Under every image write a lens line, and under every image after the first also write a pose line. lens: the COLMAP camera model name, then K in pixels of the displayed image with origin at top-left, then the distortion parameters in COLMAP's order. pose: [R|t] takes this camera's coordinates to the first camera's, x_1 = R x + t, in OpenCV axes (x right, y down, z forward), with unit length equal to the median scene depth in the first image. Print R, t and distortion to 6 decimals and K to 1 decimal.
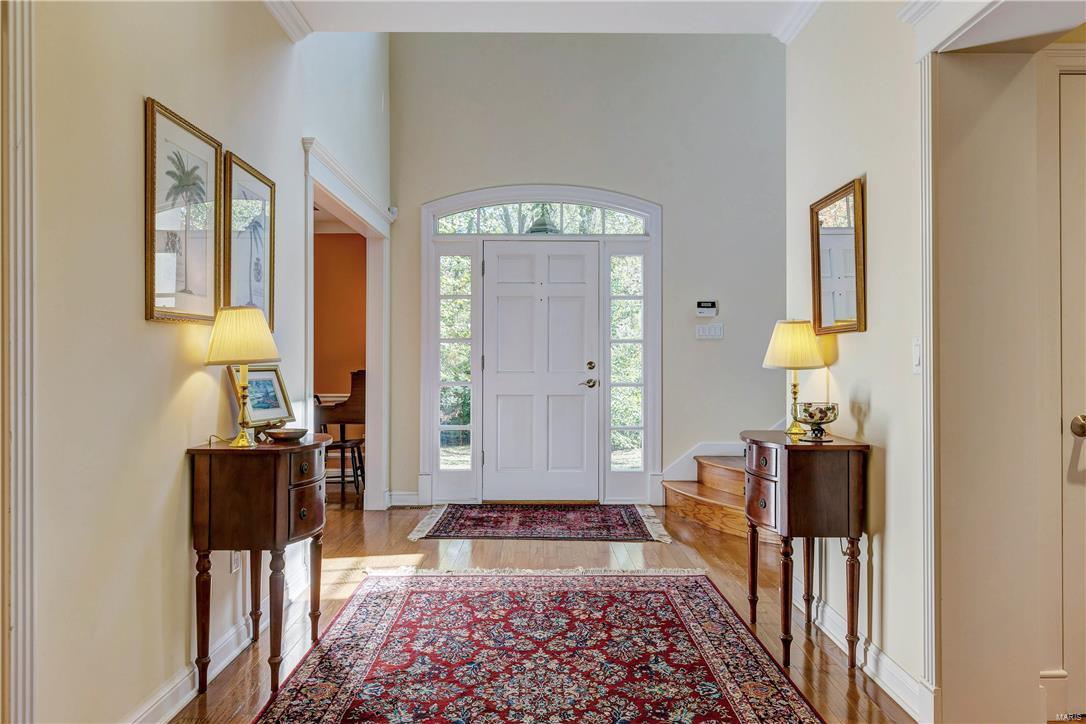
lens RADIAL K [[746.5, 0, 541.8], [0, 746.5, 361.8], [0, 0, 1]] dist [-0.003279, 0.002666]
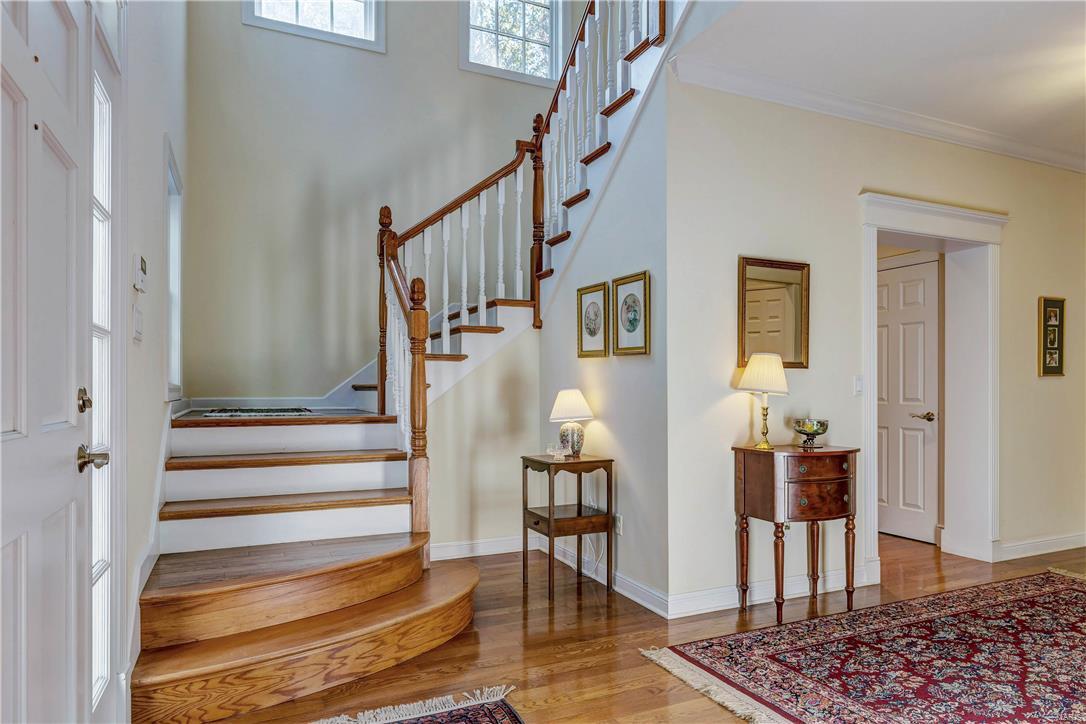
lens RADIAL K [[679.8, 0, 539.3], [0, 679.8, 389.8], [0, 0, 1]] dist [0.003164, 0.003022]
pose [[-0.423662, -0.000610, 0.905820, -0.529415], [-0.005563, 0.999983, -0.001928, 0.005101], [-0.905803, -0.005856, -0.423658, 1.911444]]
